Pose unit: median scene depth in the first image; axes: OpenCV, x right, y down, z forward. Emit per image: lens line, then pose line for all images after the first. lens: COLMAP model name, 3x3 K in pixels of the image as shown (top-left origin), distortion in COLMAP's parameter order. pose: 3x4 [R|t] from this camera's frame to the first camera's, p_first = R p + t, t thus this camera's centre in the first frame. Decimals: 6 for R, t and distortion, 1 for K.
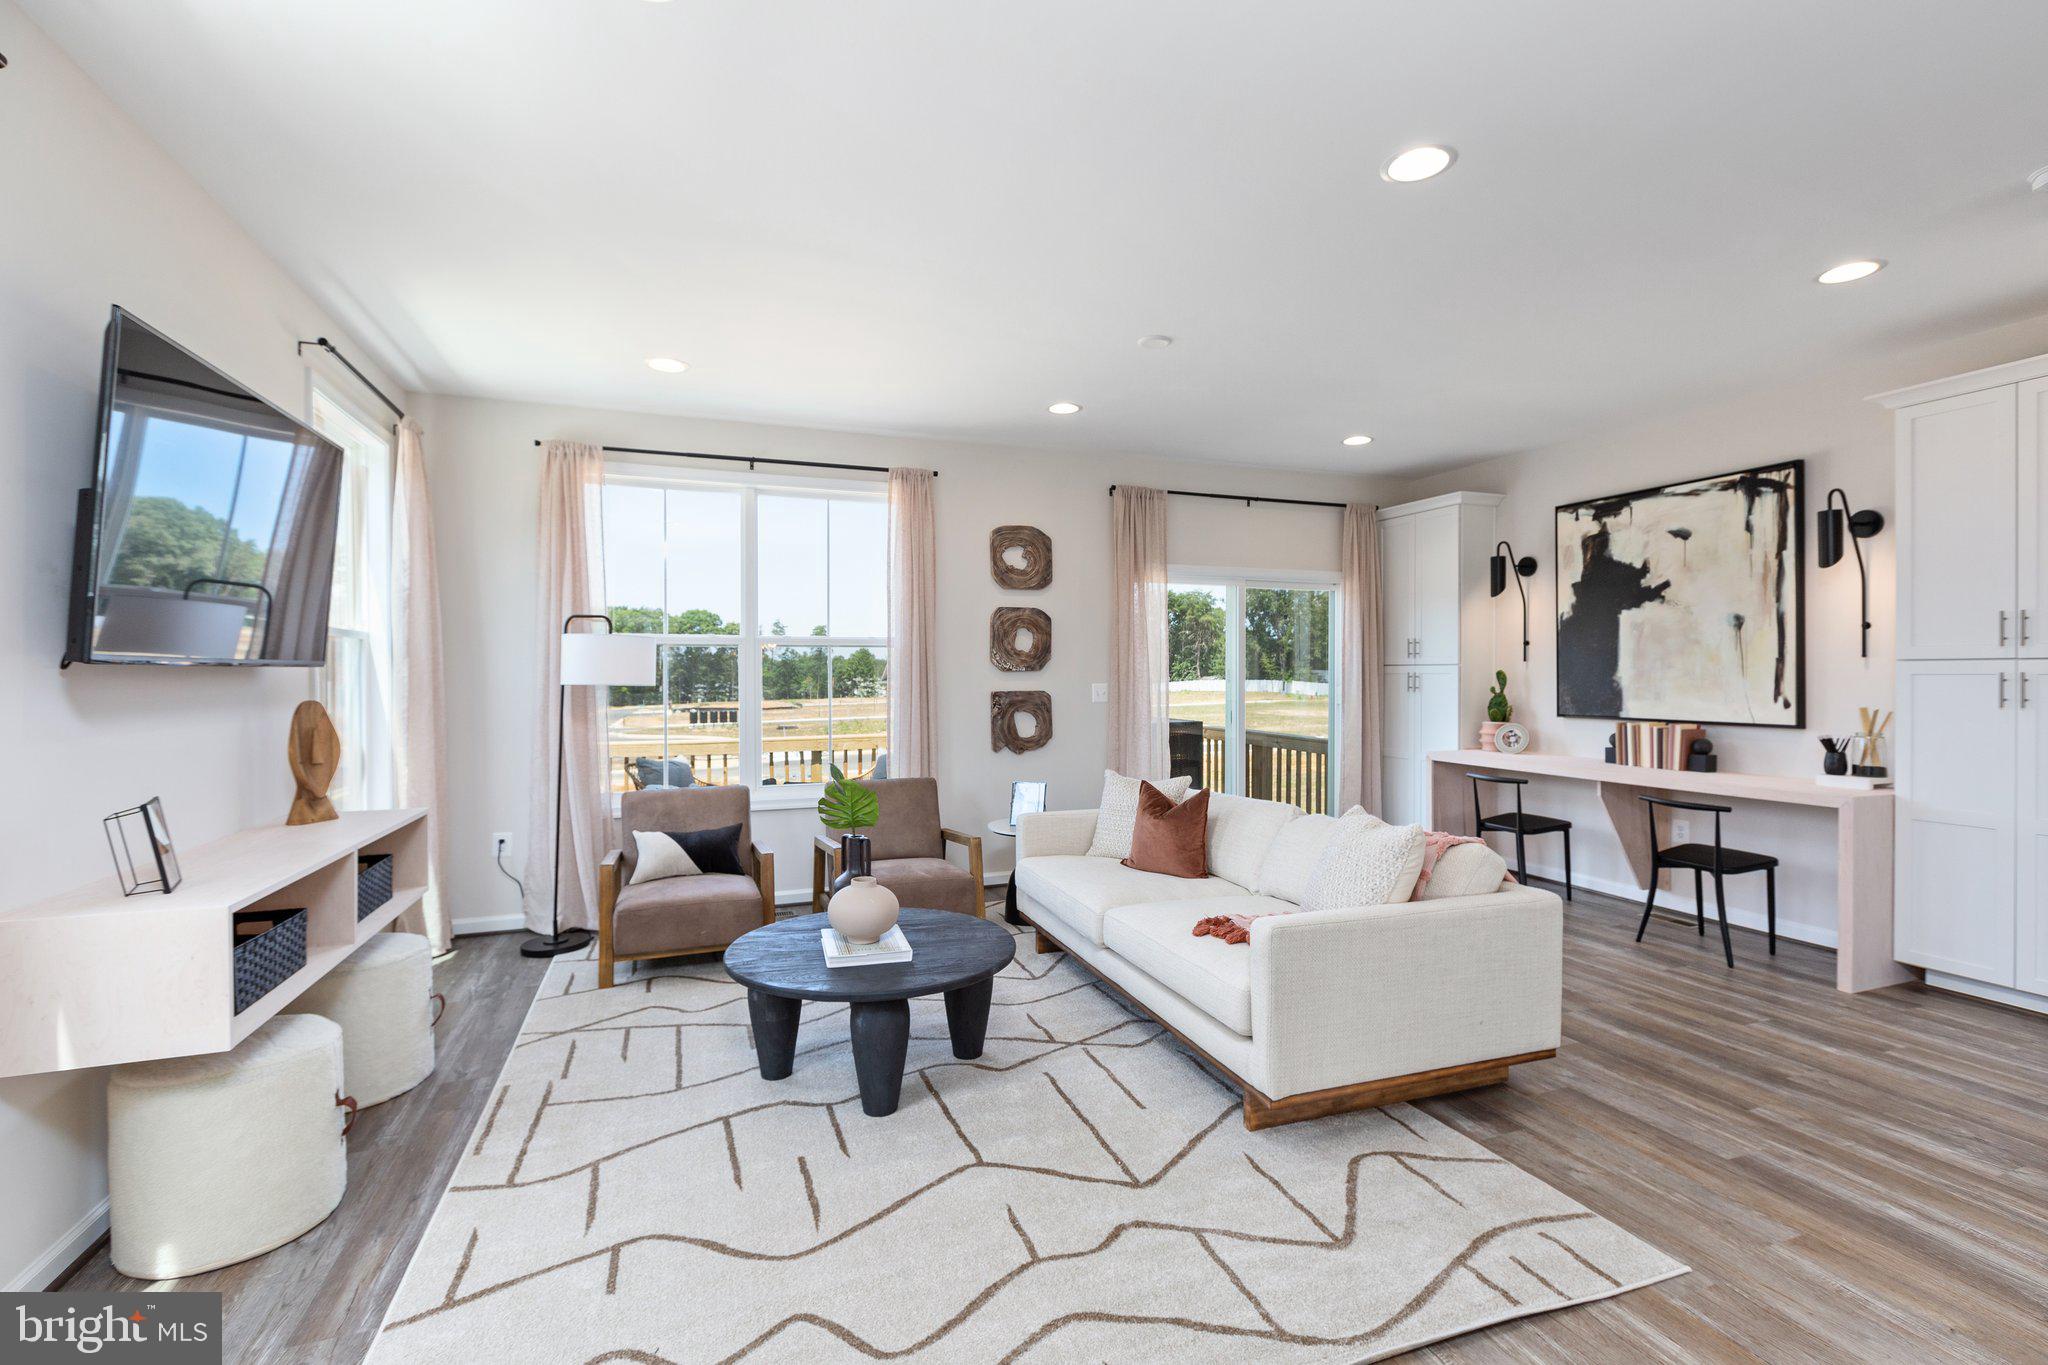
lens RADIAL K [[914.8, 0, 1034.2], [0, 914.8, 675.2], [0, 0, 1]] dist [-0.000864, 0.000804]
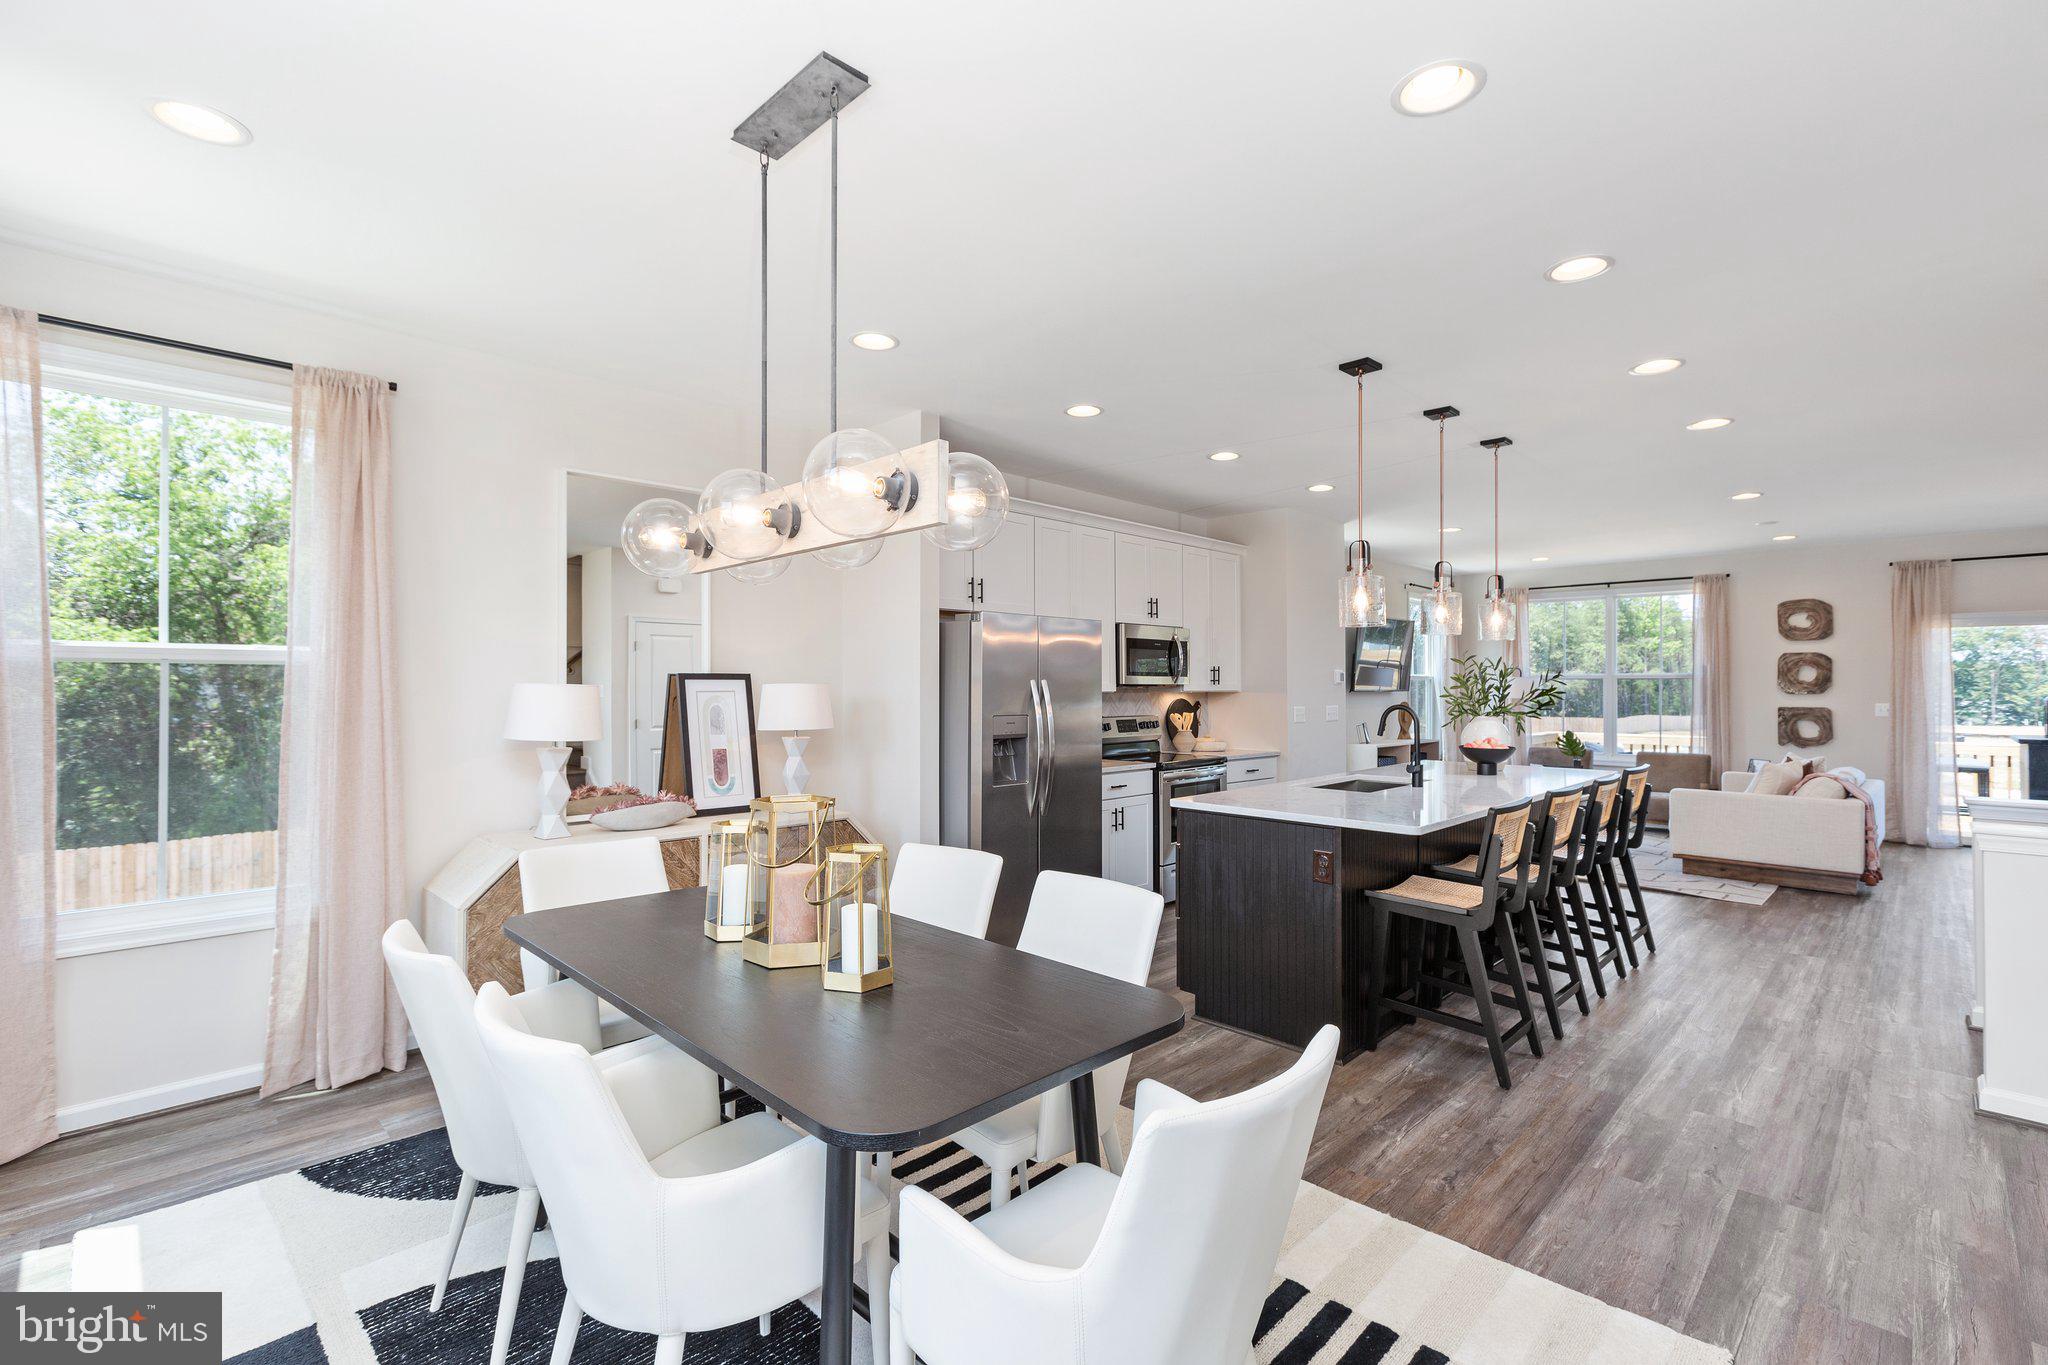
lens RADIAL K [[914.8, 0, 1031.6], [0, 914.8, 689.9], [0, 0, 1]] dist [-0.000864, 0.000804]
pose [[0.416876, 0.005870, -0.908944, 0.897473], [-0.005102, 0.999979, 0.004118, -0.011974], [0.908949, 0.002921, 0.416897, -0.867858]]
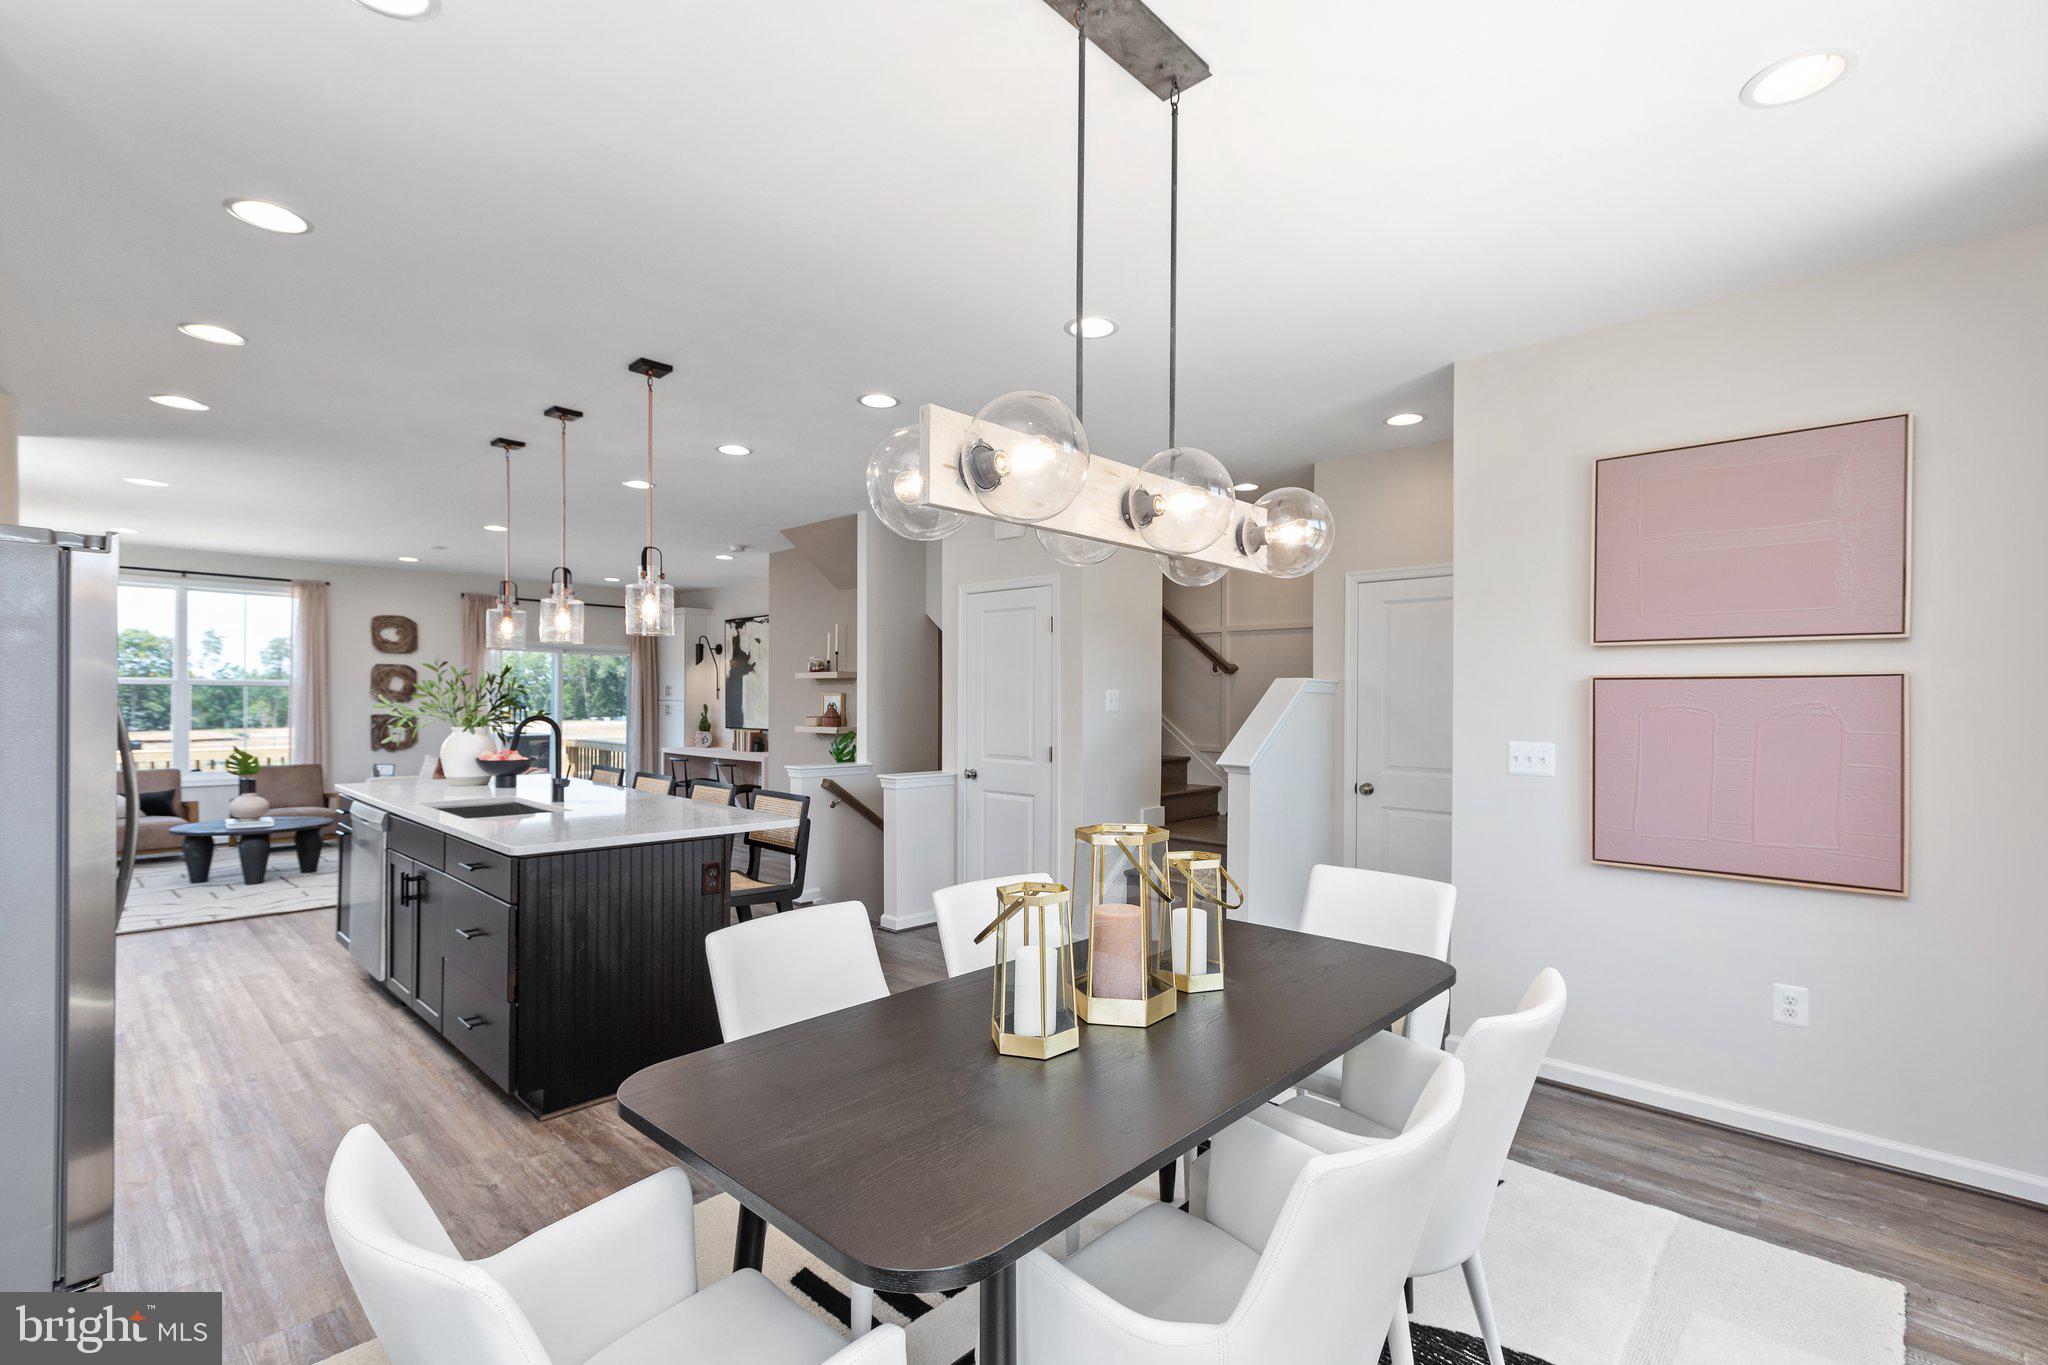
lens RADIAL K [[914.8, 0, 1035.2], [0, 914.8, 704.6], [0, 0, 1]] dist [-0.000864, 0.000804]
pose [[0.896255, 0.007104, 0.443483, 0.316418], [-0.007691, 0.999970, -0.000476, -0.008944], [-0.443473, -0.002984, 0.896283, -1.089058]]
